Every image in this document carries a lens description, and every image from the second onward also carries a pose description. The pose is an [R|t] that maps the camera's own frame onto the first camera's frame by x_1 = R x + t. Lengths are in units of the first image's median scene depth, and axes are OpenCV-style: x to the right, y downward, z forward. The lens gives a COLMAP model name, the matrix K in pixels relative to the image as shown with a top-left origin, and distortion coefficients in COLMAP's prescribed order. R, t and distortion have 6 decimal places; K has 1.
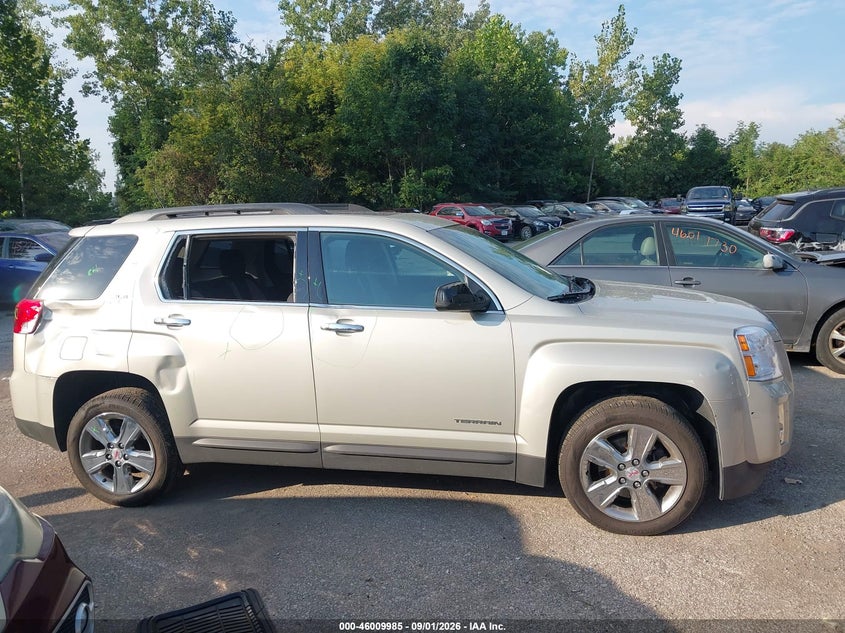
lens RADIAL K [[649.2, 0, 424.4], [0, 649.2, 315.2], [0, 0, 1]] dist [-0.028009, 0.006281]
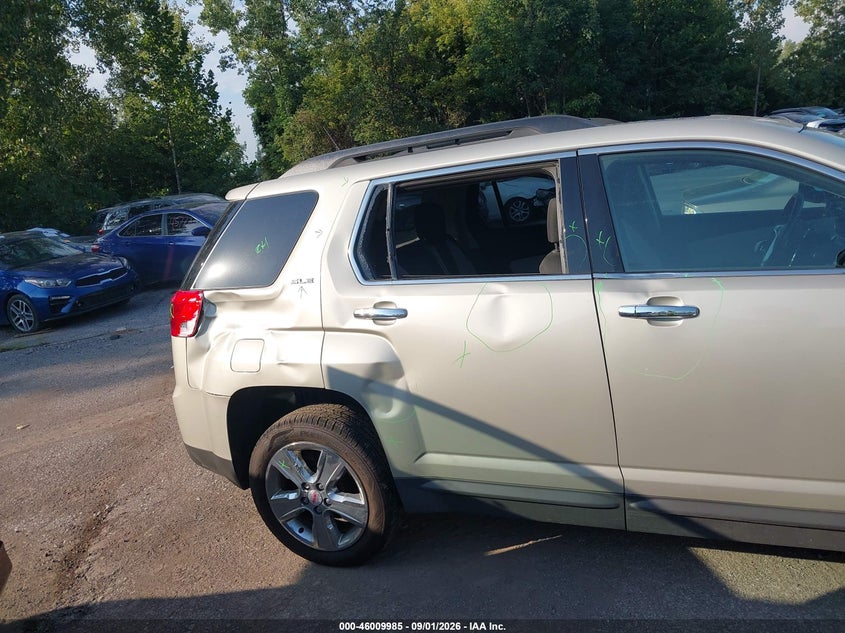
lens RADIAL K [[649.2, 0, 421.4], [0, 649.2, 315.8], [0, 0, 1]] dist [-0.028009, 0.006281]
pose [[0.975184, -0.051649, -0.215287, -0.131610], [0.068792, 0.994963, 0.072911, -0.022393], [0.210437, -0.085912, 0.973825, 0.226924]]
